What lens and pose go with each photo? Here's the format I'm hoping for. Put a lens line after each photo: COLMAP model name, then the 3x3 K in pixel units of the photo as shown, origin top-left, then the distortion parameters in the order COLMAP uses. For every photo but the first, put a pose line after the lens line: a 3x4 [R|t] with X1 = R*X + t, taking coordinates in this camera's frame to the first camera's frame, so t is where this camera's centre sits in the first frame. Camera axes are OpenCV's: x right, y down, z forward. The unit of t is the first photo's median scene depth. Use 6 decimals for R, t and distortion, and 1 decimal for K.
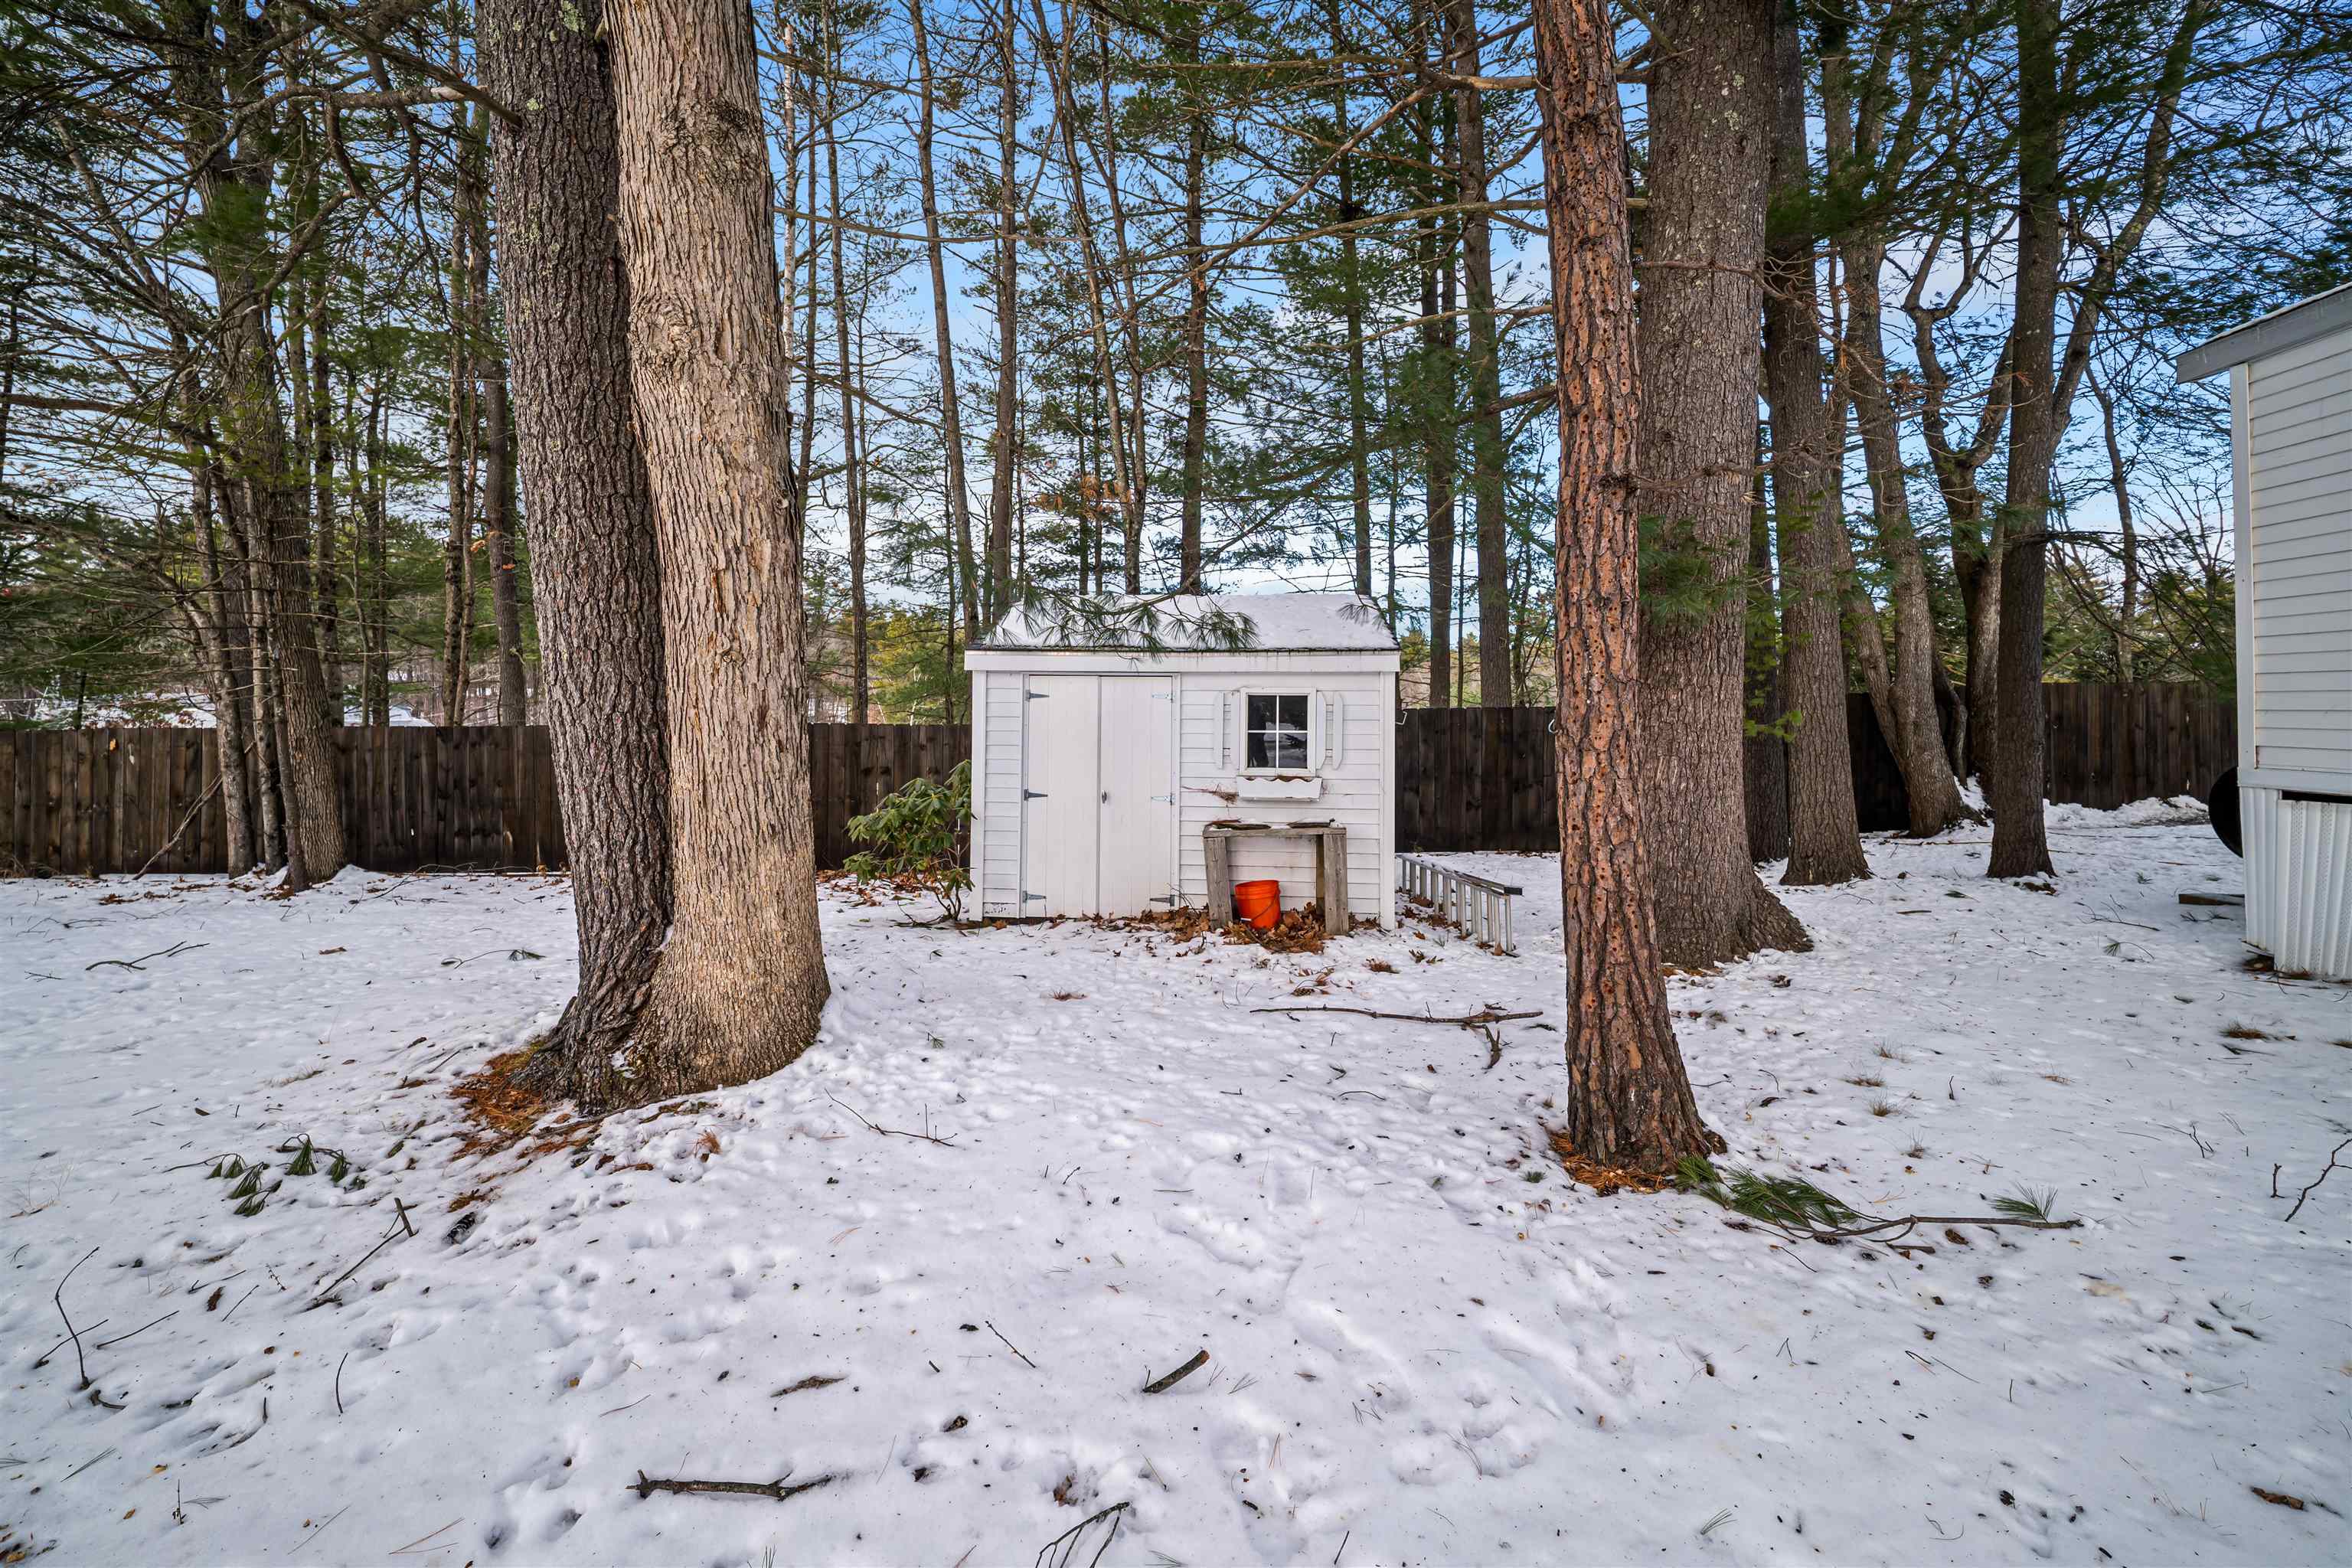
lens RADIAL K [[820.8, 0, 1178.5], [0, 820.8, 767.4], [0, 0, 1]] dist [0.012209, -0.007244]
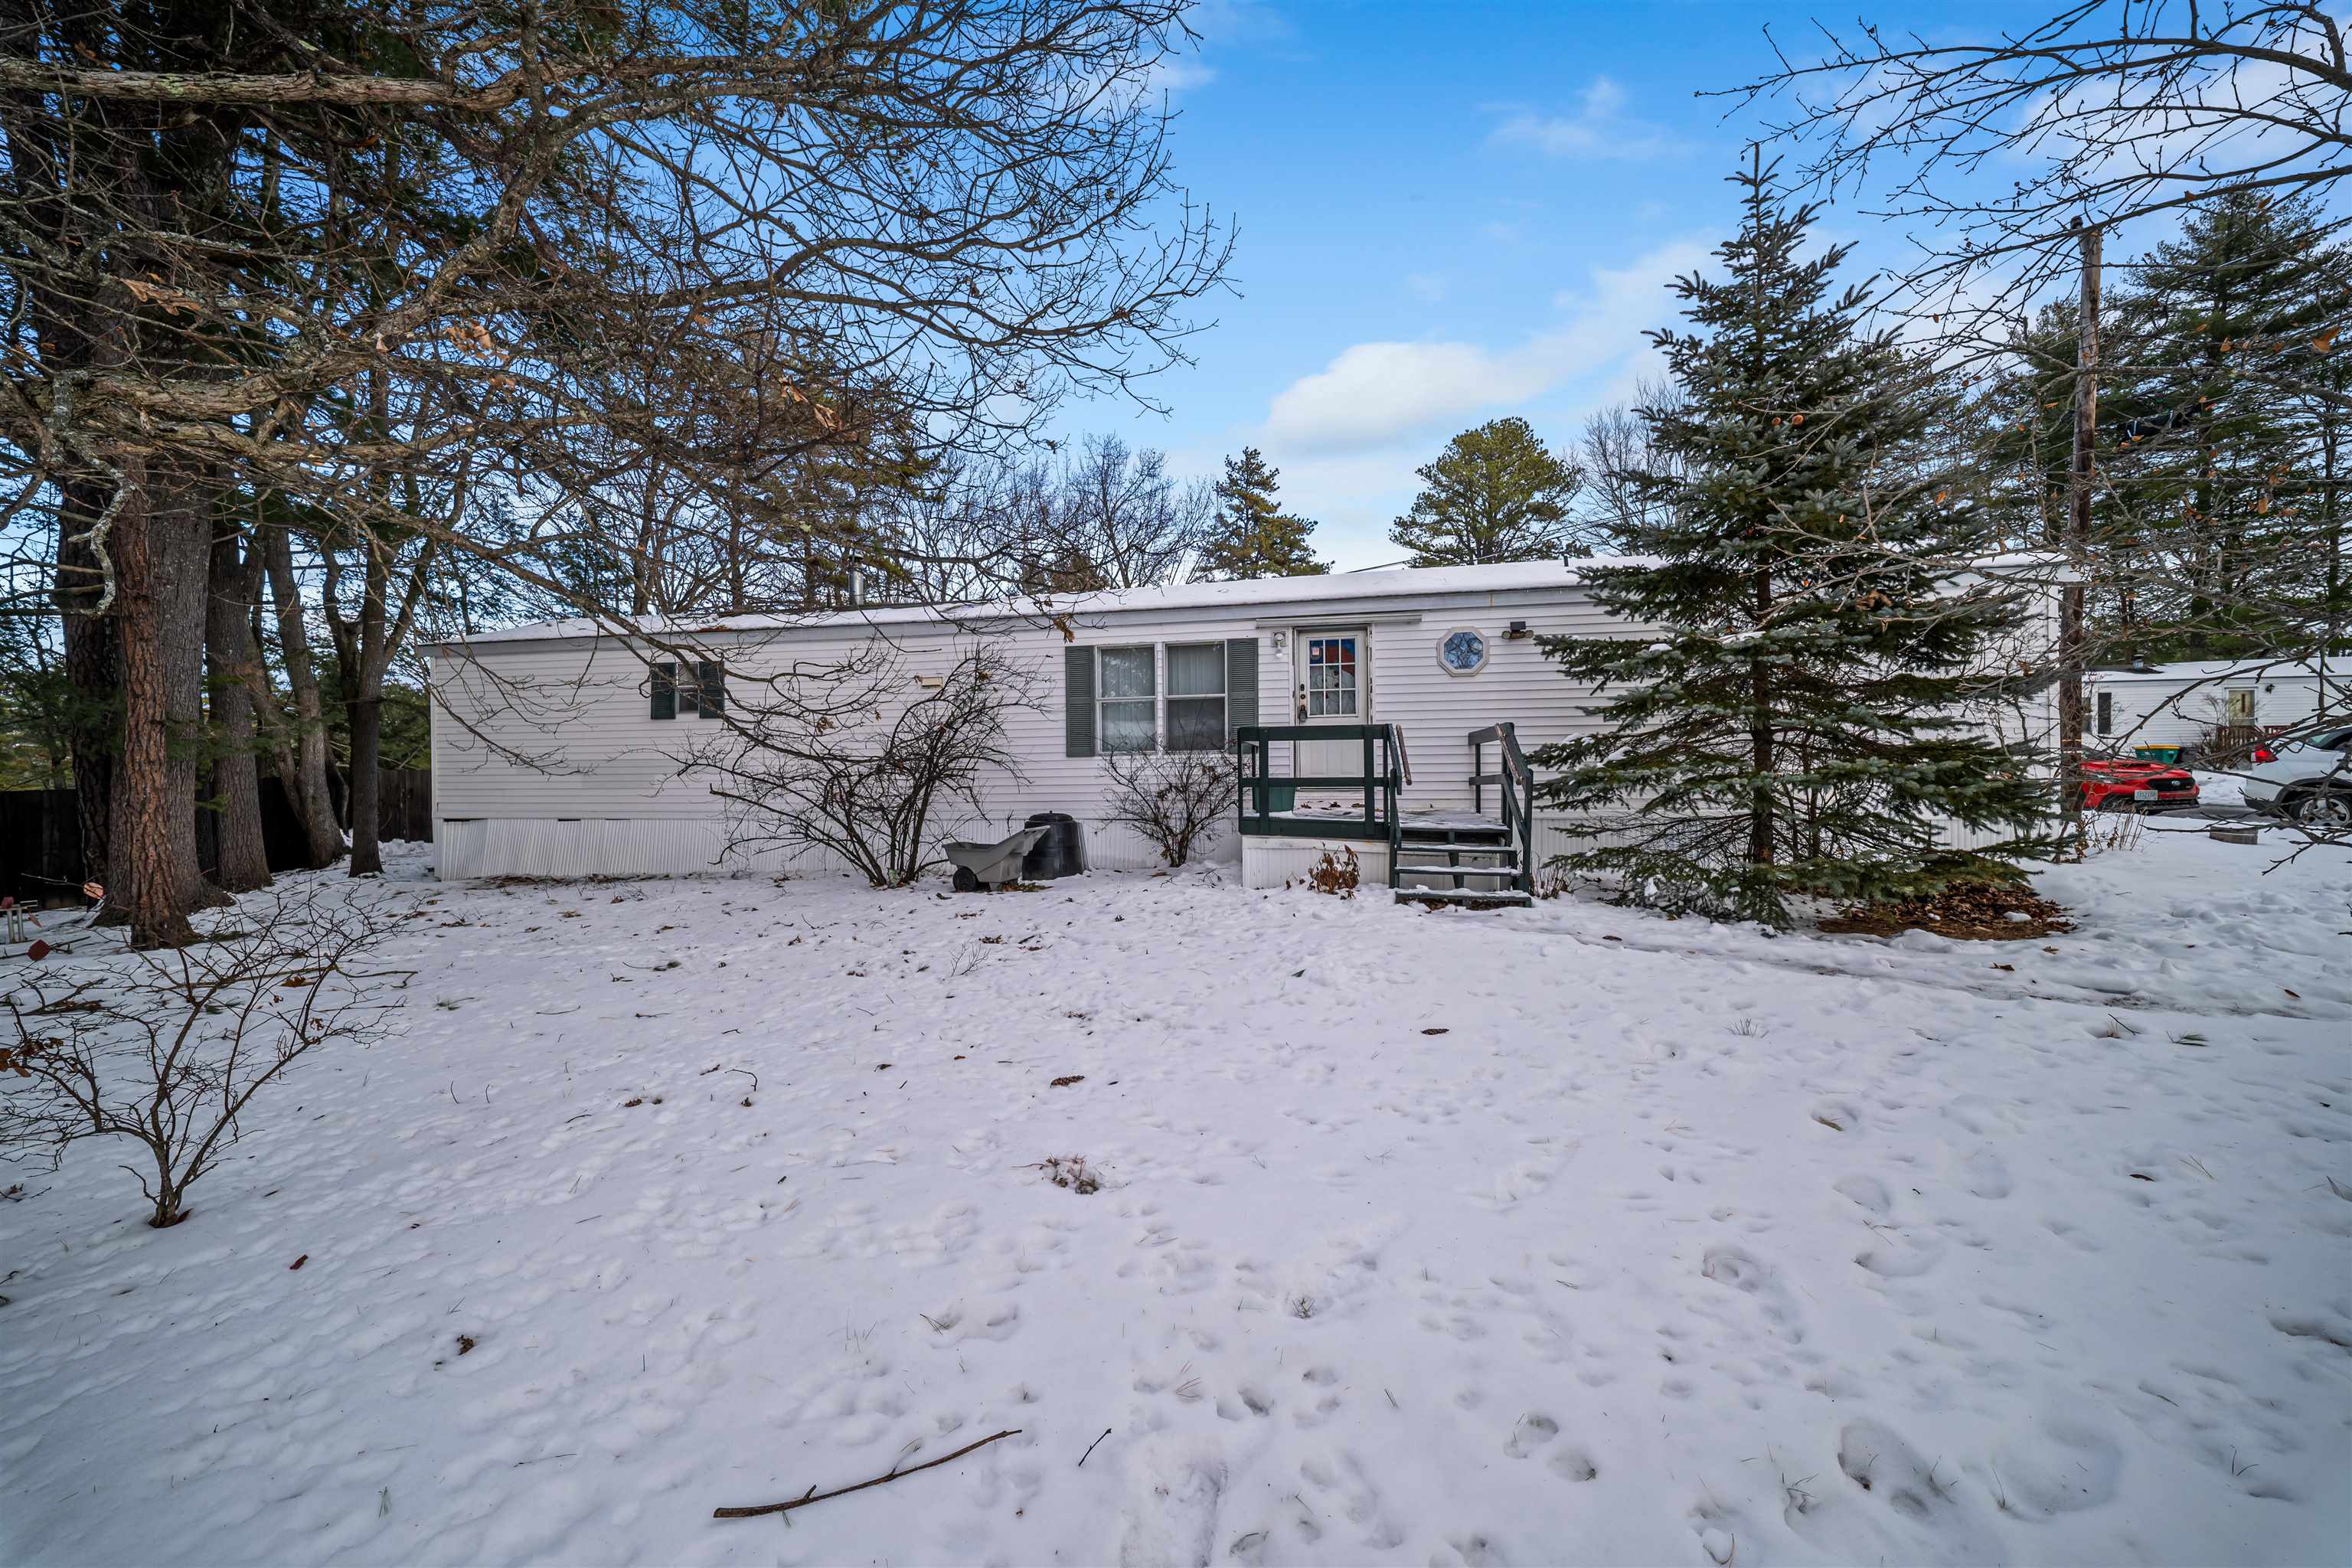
lens RADIAL K [[820.8, 0, 1178.5], [0, 820.8, 767.4], [0, 0, 1]] dist [0.012209, -0.007244]
pose [[0.061874, 0.019712, 0.997889, -3.444940], [0.061827, 0.997809, -0.023544, 0.178388], [-0.996167, 0.063153, 0.060519, -4.449348]]
